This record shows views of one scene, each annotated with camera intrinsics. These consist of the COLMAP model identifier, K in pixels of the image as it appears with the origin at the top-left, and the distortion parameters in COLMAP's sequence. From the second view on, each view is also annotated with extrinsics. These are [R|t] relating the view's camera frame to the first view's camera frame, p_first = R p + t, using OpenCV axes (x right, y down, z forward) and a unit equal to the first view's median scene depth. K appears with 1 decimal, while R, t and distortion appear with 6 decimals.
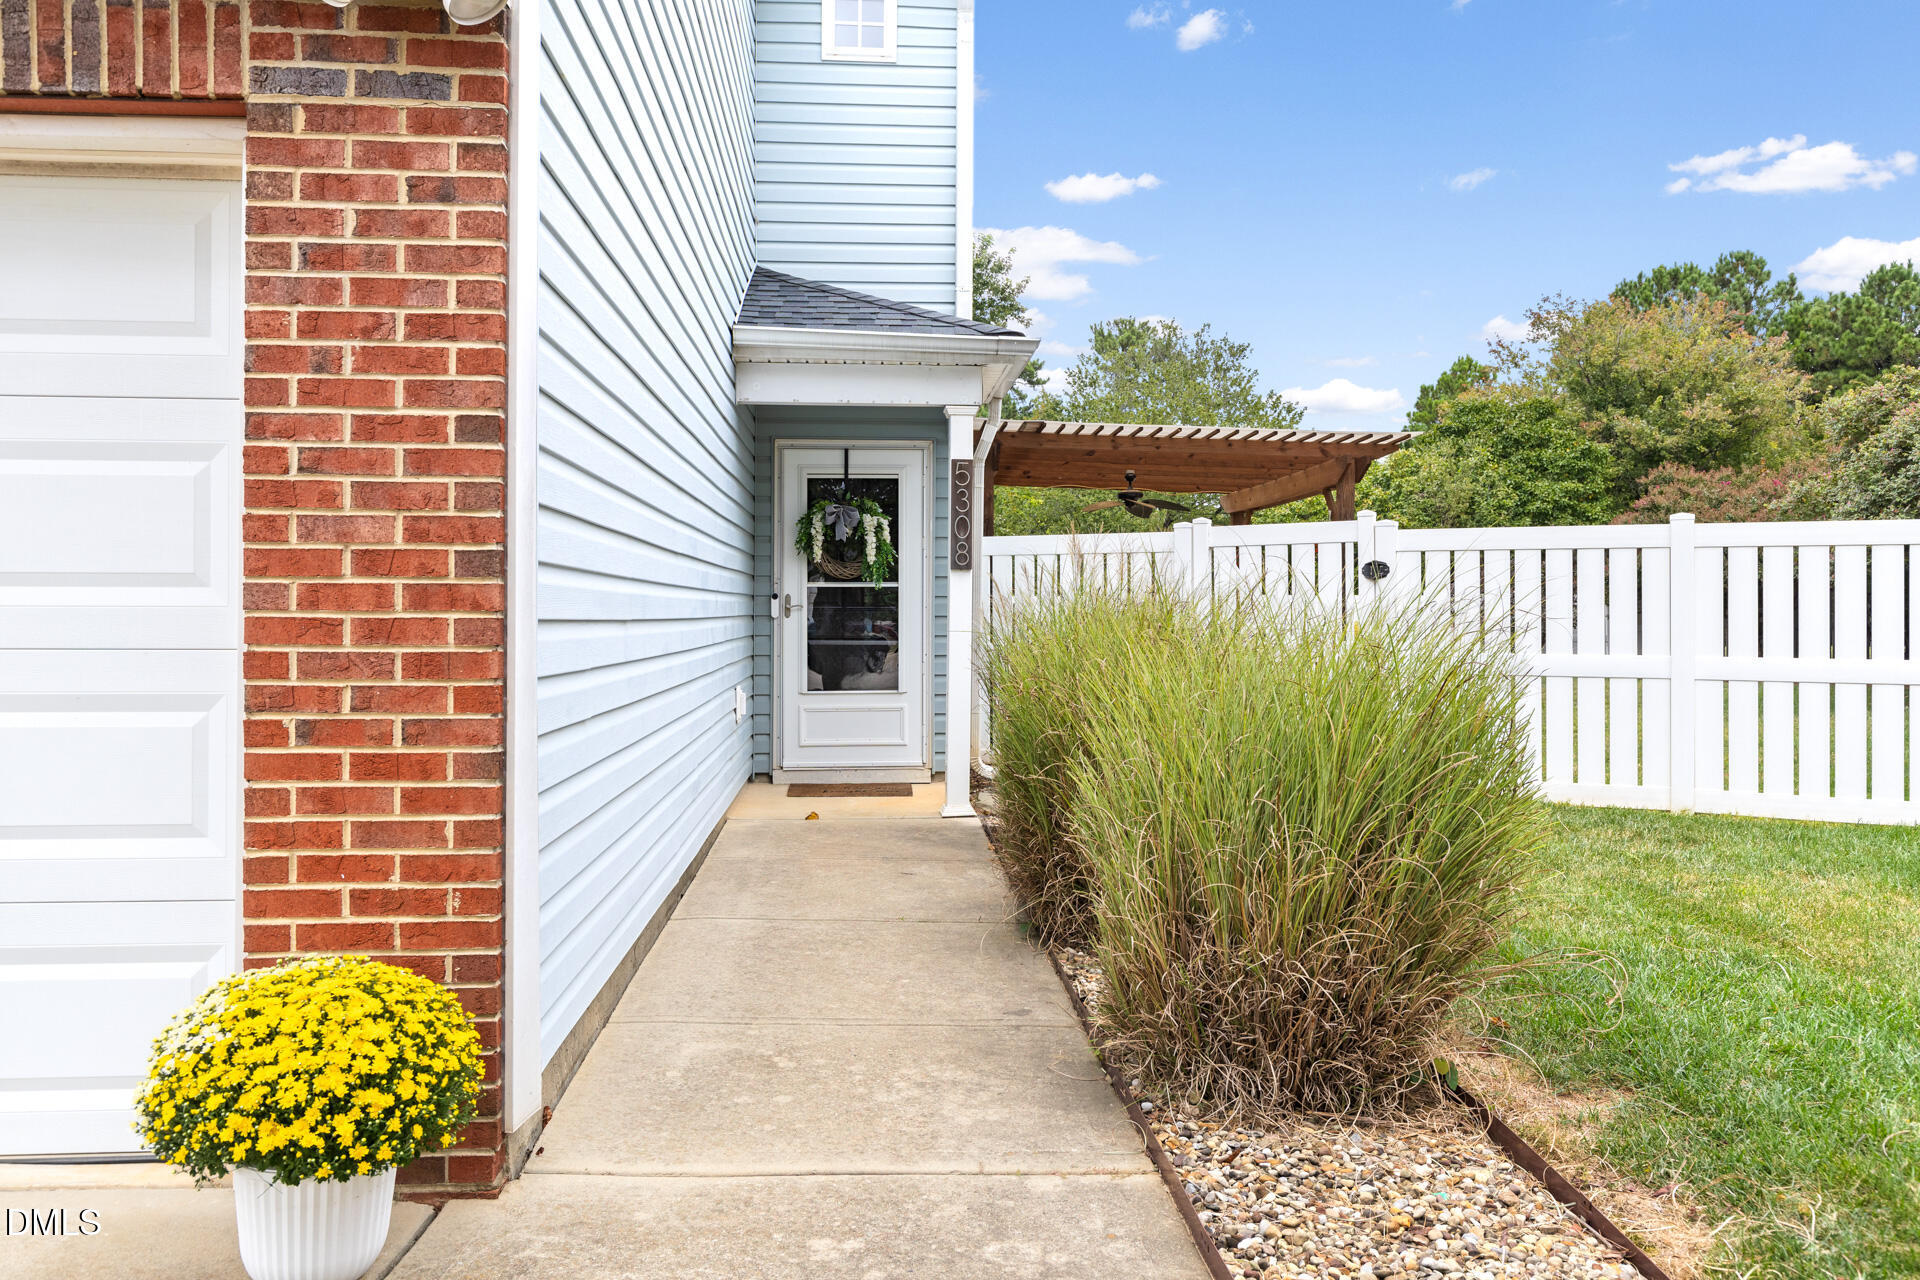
lens RADIAL K [[1471.4, 0, 945.0], [0, 1471.4, 623.6], [0, 0, 1]] dist [-0.006809, 0.006297]
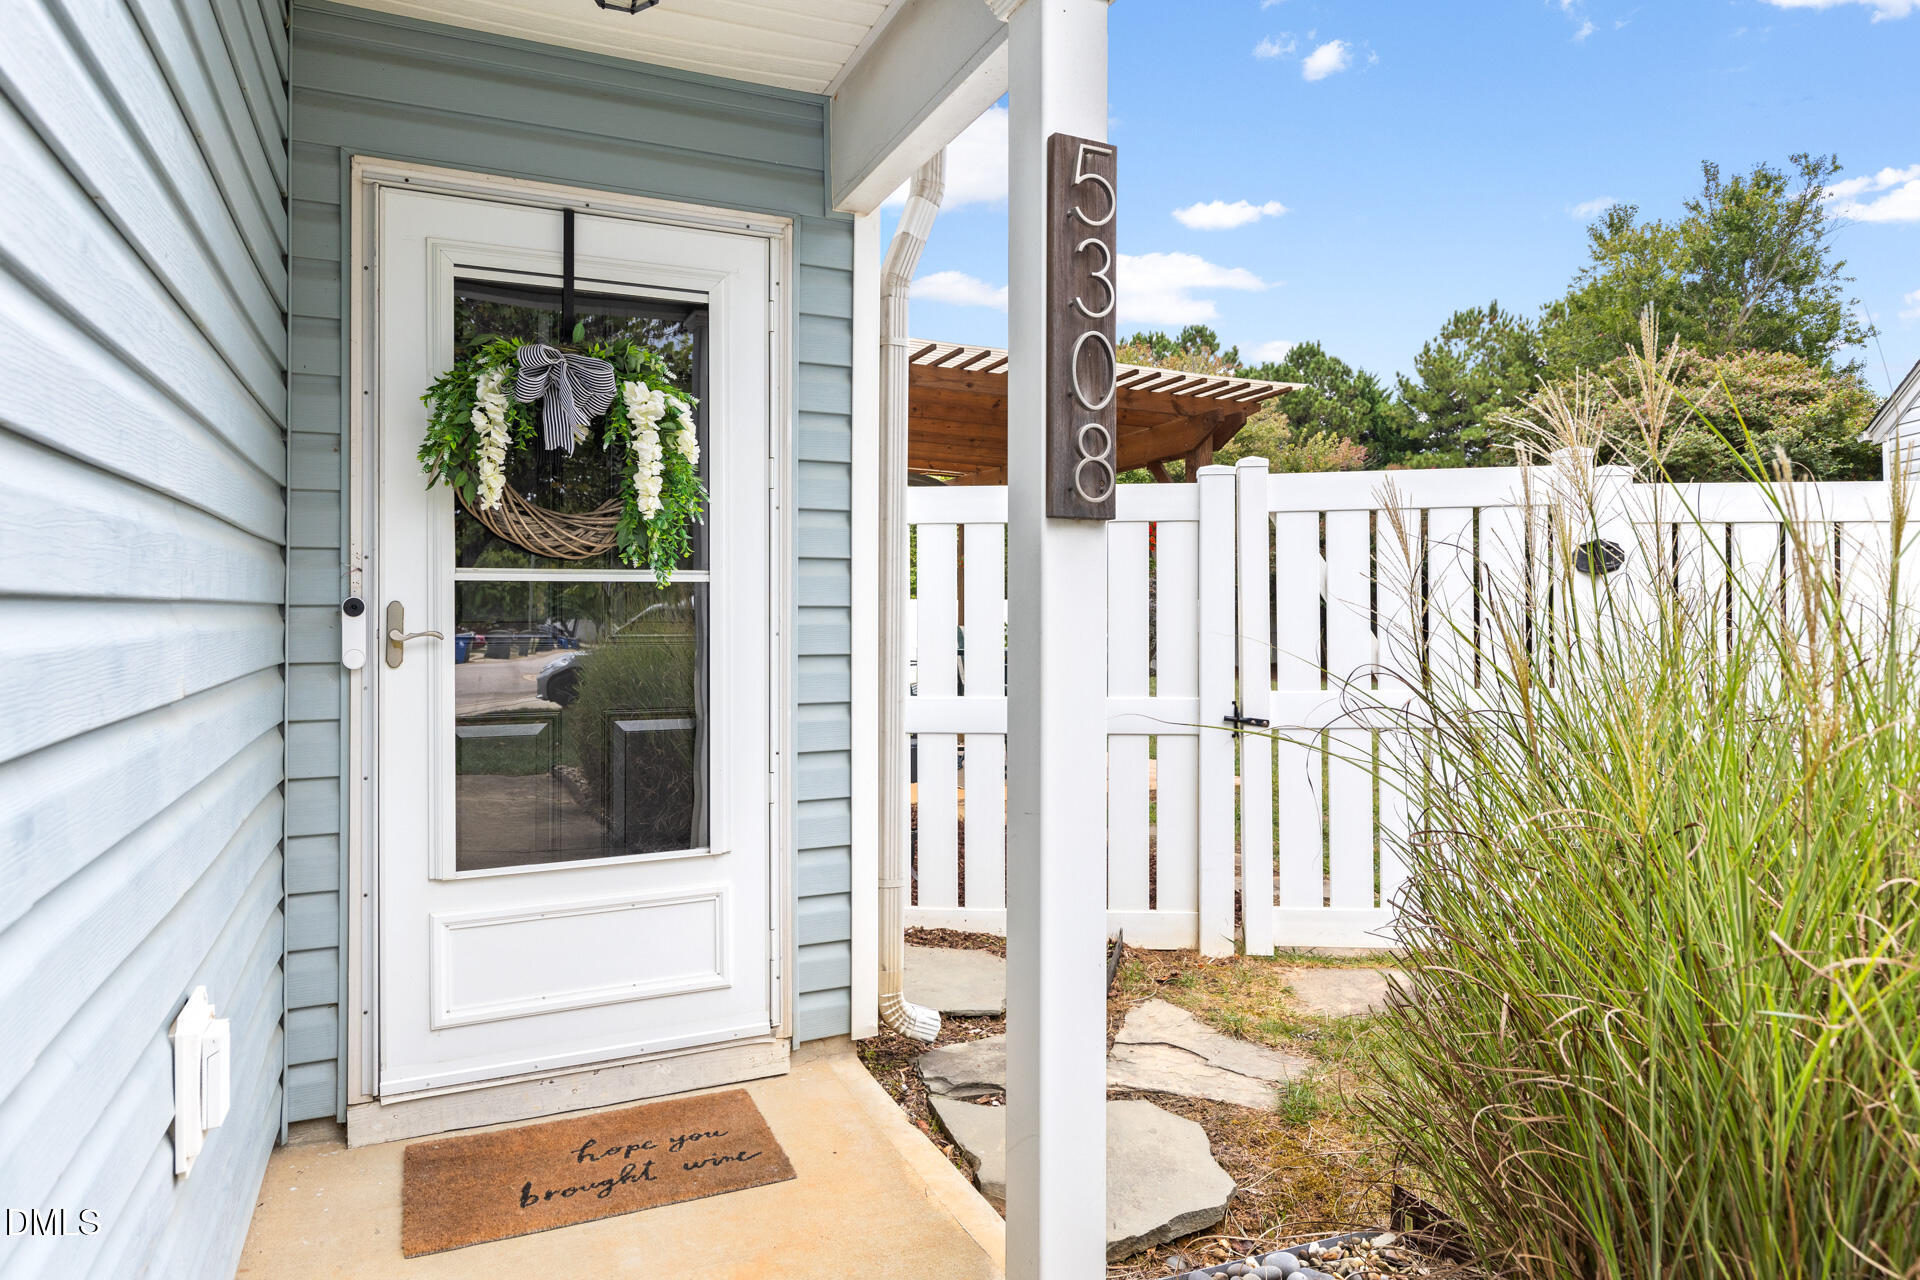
lens RADIAL K [[1192.9, 0, 956.8], [0, 1192.9, 618.0], [0, 0, 1]] dist [-0.002201, -0.000946]
pose [[0.936289, -0.002951, 0.351219, -0.081863], [0.003303, 0.999994, -0.000404, -0.015486], [-0.351216, 0.001539, 0.936293, 0.691526]]
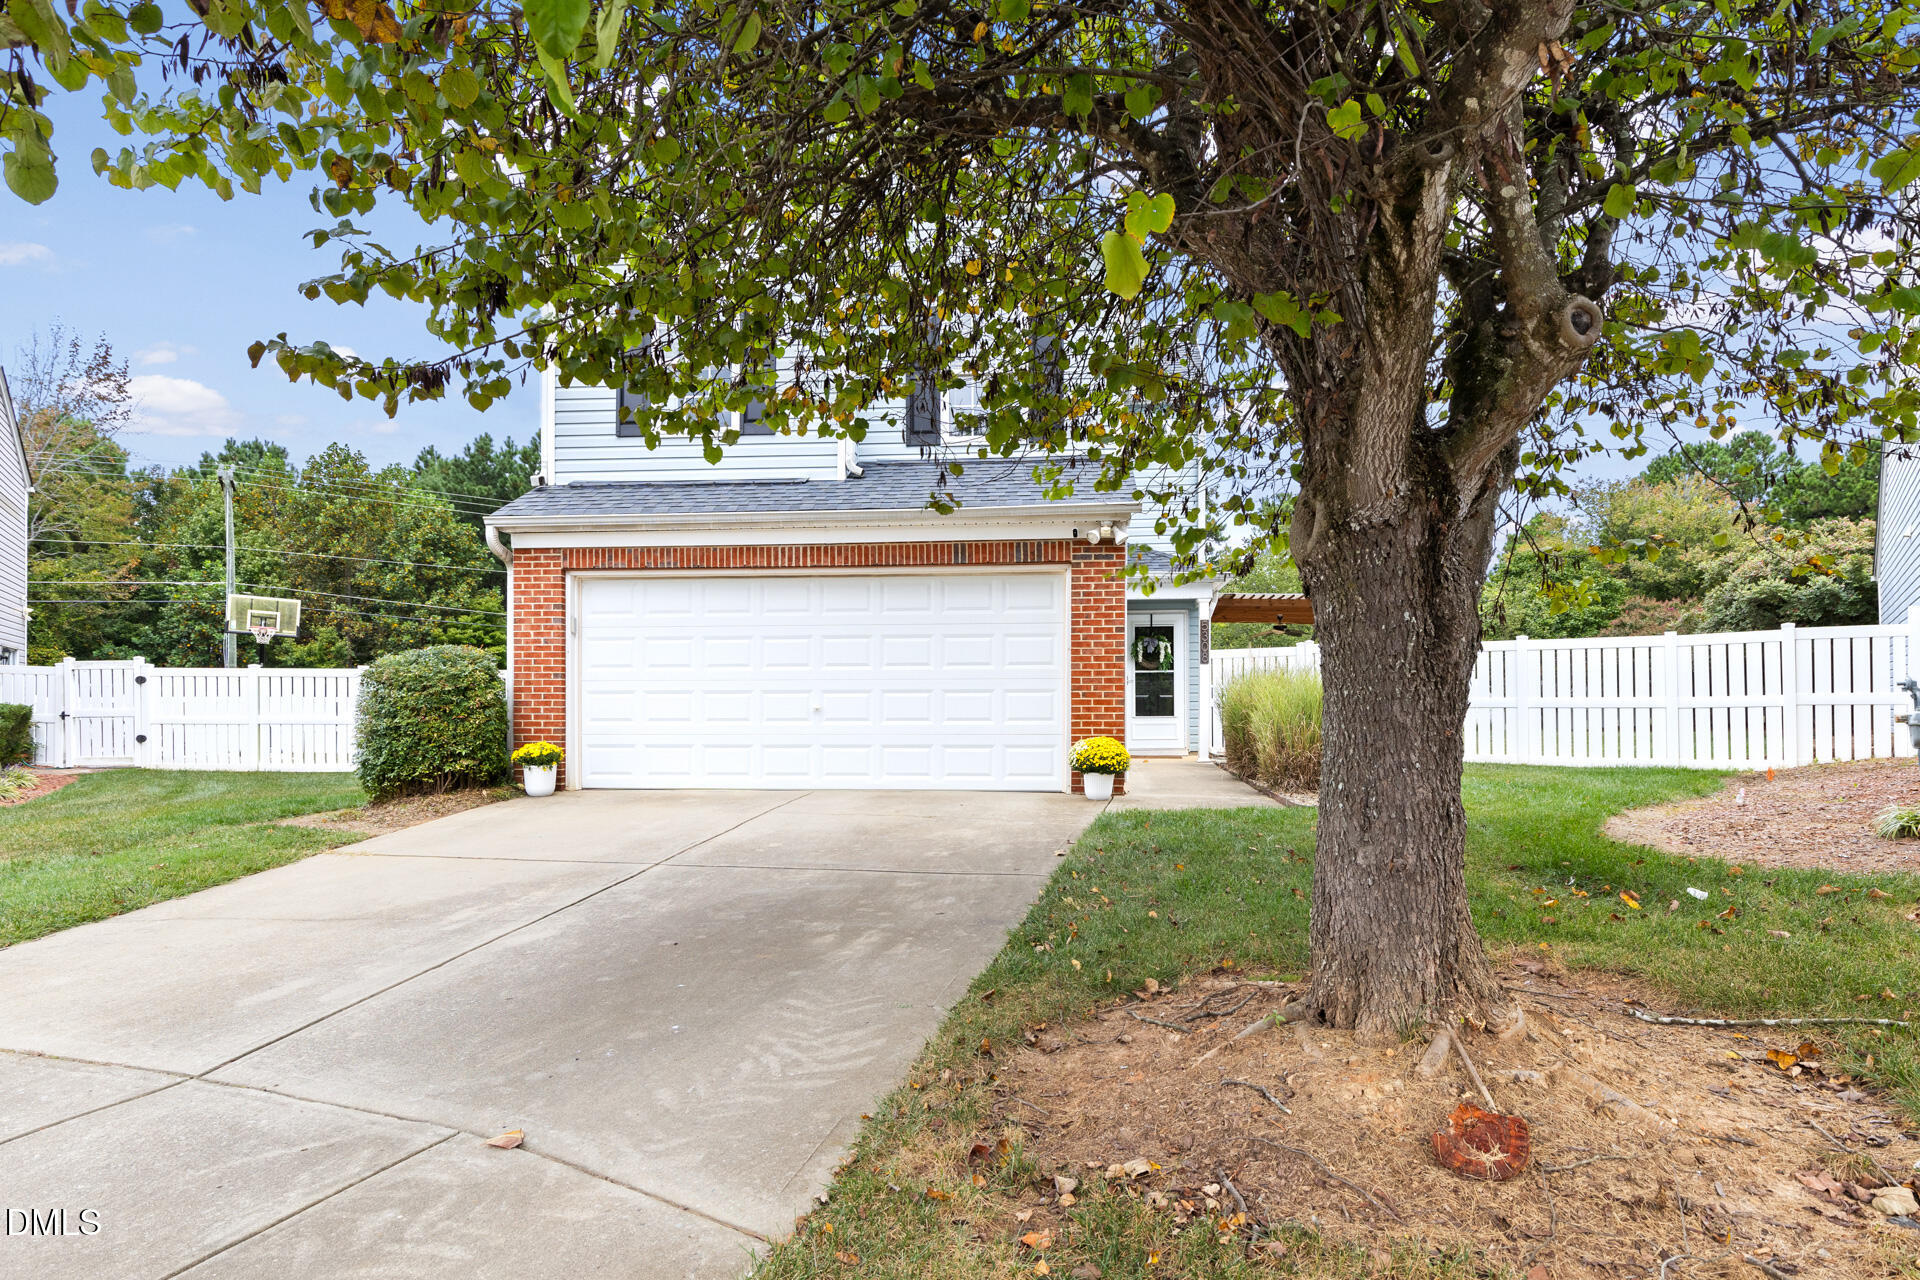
lens RADIAL K [[1103.8, 0, 962.5], [0, 1103.8, 701.2], [0, 0, 1]] dist [0.001322, 0.000307]
pose [[0.986060, -0.008490, -0.166171, -0.072989], [0.006183, 0.999877, -0.014397, 0.045100], [0.166272, 0.013169, 0.985992, -0.805140]]
